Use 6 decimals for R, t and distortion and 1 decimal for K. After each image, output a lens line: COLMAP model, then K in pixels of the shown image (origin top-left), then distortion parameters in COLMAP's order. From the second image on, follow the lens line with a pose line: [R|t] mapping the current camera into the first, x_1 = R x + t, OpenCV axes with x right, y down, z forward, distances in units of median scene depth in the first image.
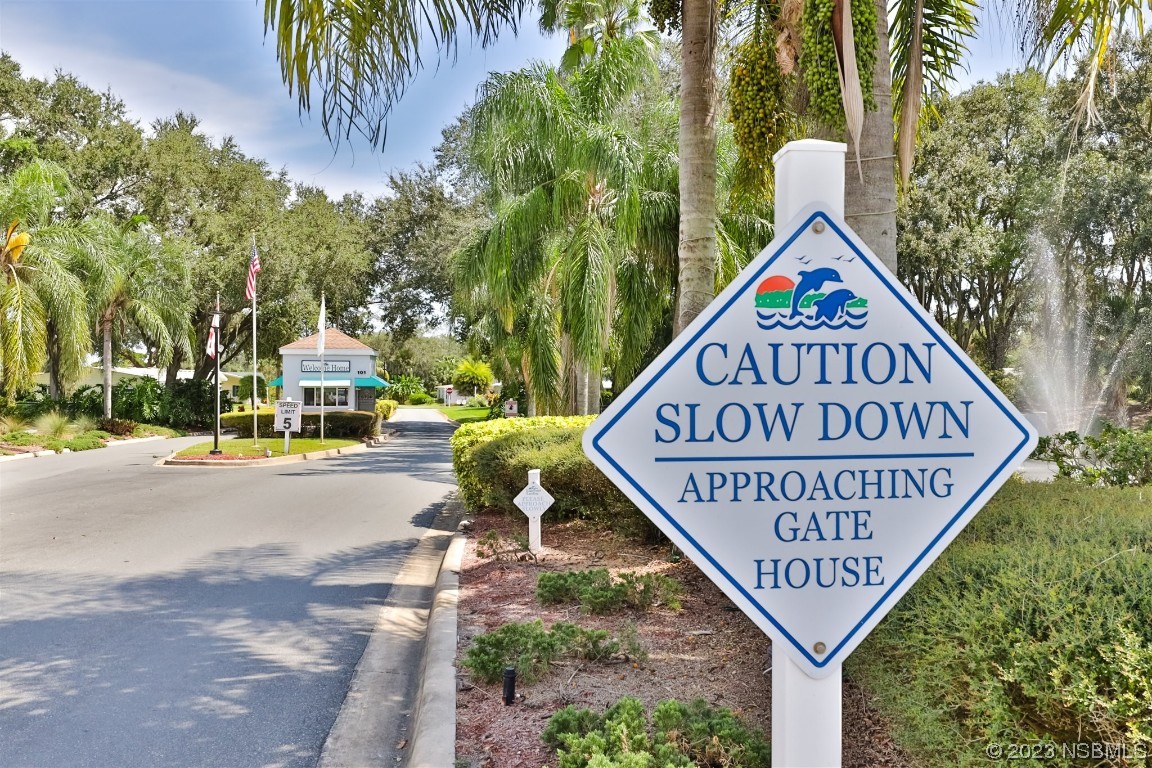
lens RADIAL K [[999.5, 0, 575.5], [0, 999.5, 383.4], [0, 0, 1]] dist [-0.003514, -0.000443]
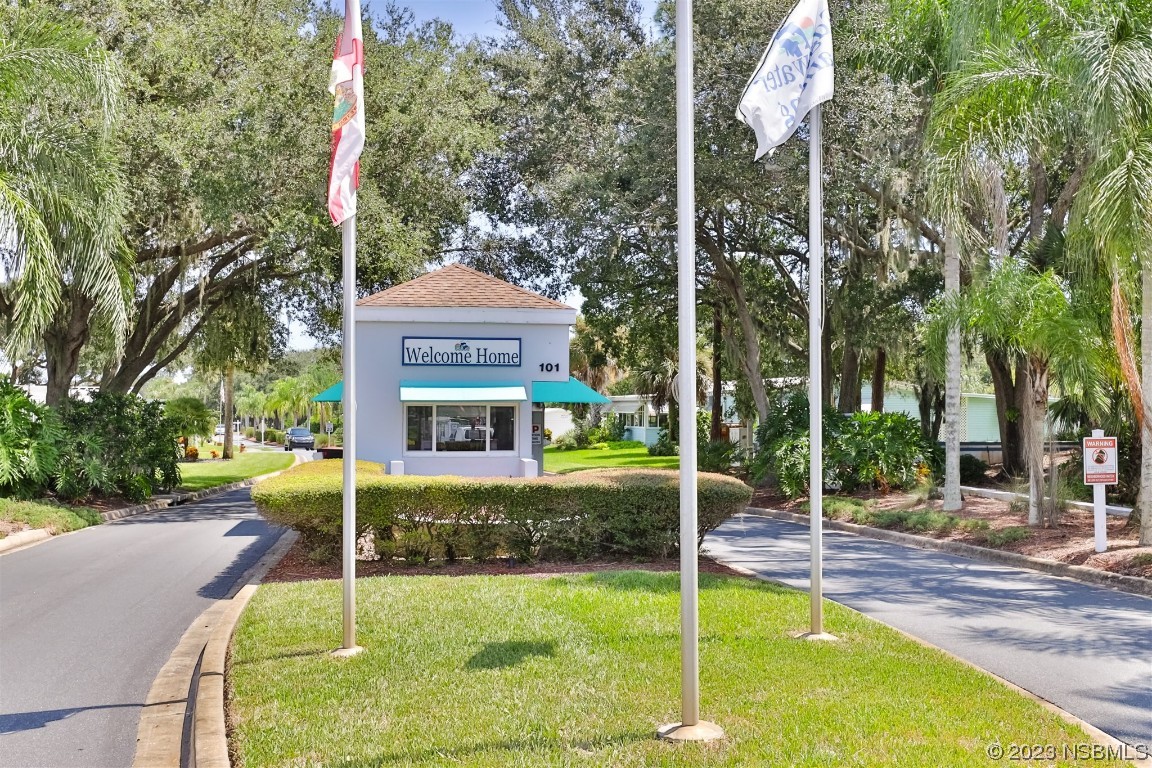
lens RADIAL K [[1160.1, 0, 576.4], [0, 1160.1, 385.8], [0, 0, 1]] dist [0.005329, 0.000000]
pose [[0.998933, -0.000623, 0.046181, -0.205335], [0.001870, 0.999635, -0.026956, 0.008349], [-0.046147, 0.027014, 0.998569, 0.486763]]
